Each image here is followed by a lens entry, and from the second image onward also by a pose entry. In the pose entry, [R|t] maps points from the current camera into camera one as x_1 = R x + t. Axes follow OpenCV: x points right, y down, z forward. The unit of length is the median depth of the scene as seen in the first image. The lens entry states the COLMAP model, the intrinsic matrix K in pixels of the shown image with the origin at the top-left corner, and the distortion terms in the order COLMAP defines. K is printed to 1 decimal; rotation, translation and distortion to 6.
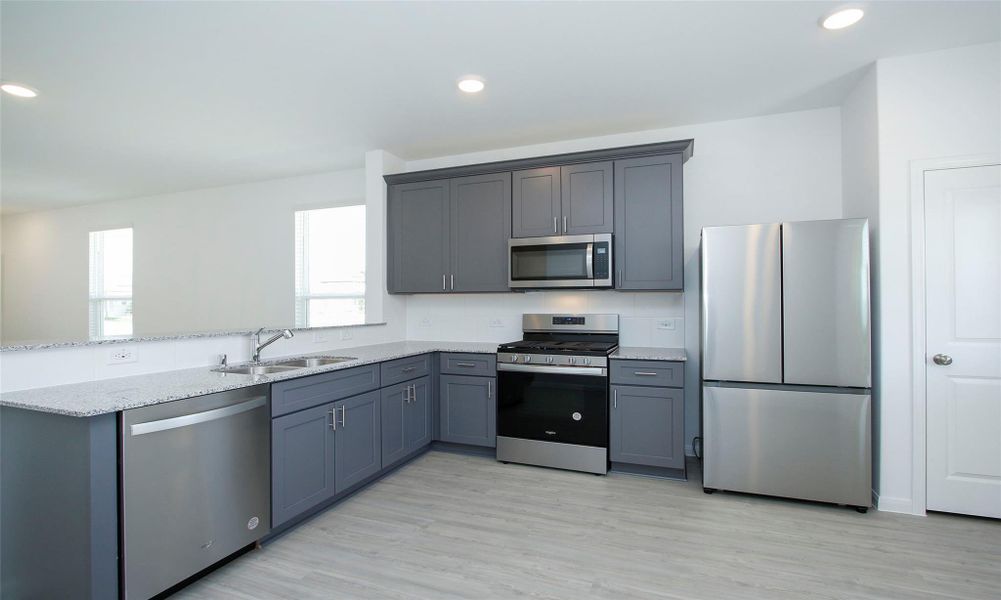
lens RADIAL K [[478.4, 0, 516.8], [0, 478.4, 303.9], [0, 0, 1]] dist [-0.014891, 0.000081]
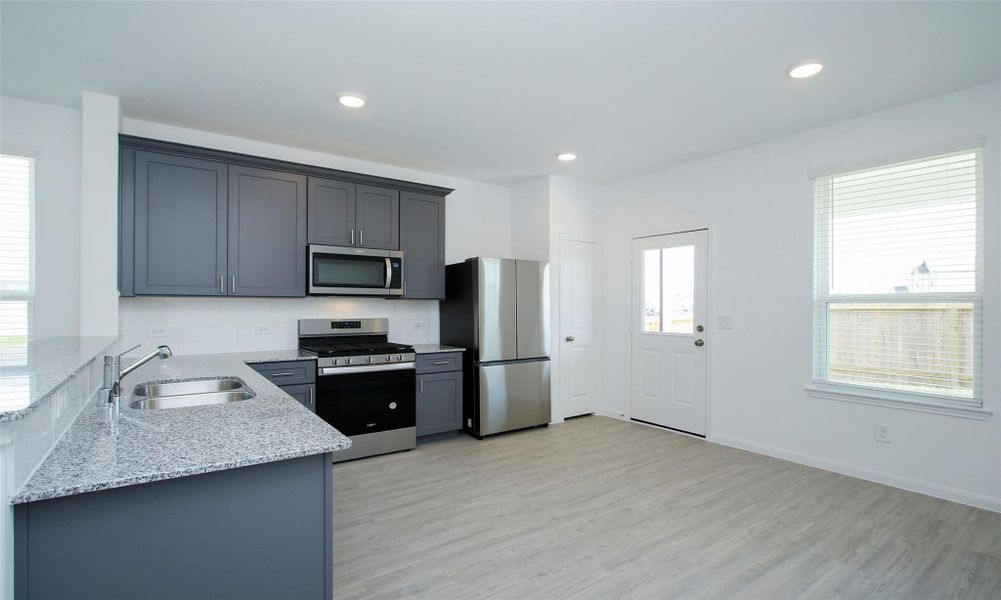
lens RADIAL K [[478.4, 0, 516.8], [0, 478.4, 303.9], [0, 0, 1]] dist [-0.014891, 0.000081]
pose [[0.524104, 0.004960, 0.851640, -0.684671], [-0.011738, 0.999930, 0.001400, -0.020119], [-0.851573, -0.010731, 0.524126, 0.119641]]
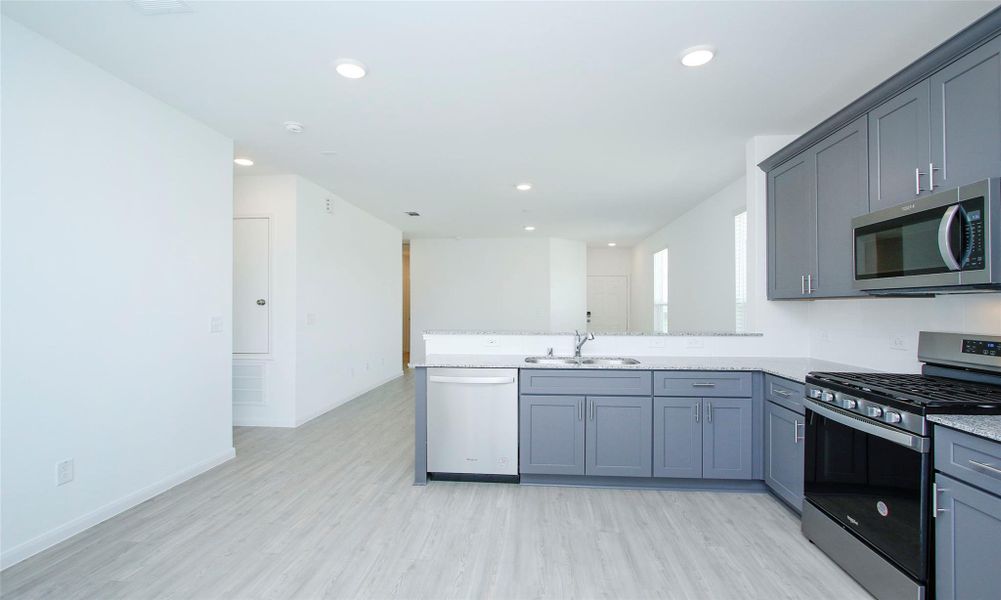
lens RADIAL K [[486.7, 0, 470.9], [0, 486.7, 300.1], [0, 0, 1]] dist [-0.015266, 0.000057]
pose [[0.215487, -0.010481, -0.976450, 0.566231], [0.000378, 0.999943, -0.010650, -0.014526], [0.976507, 0.001925, 0.215479, 0.360561]]
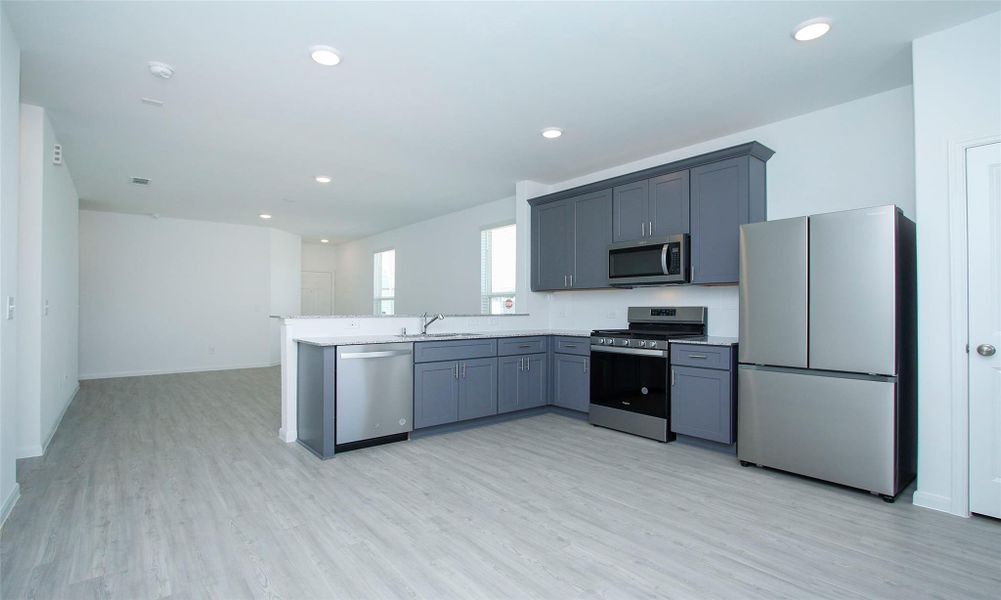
lens RADIAL K [[508.9, 0, 500.5], [0, 508.9, 300.0], [0, 0, 1]] dist [-0.013338, 0.000138]
pose [[0.853225, -0.005958, -0.521509, 0.456261], [-0.001206, 0.999910, -0.013397, 0.025485], [0.521542, 0.012059, 0.853141, -0.255601]]
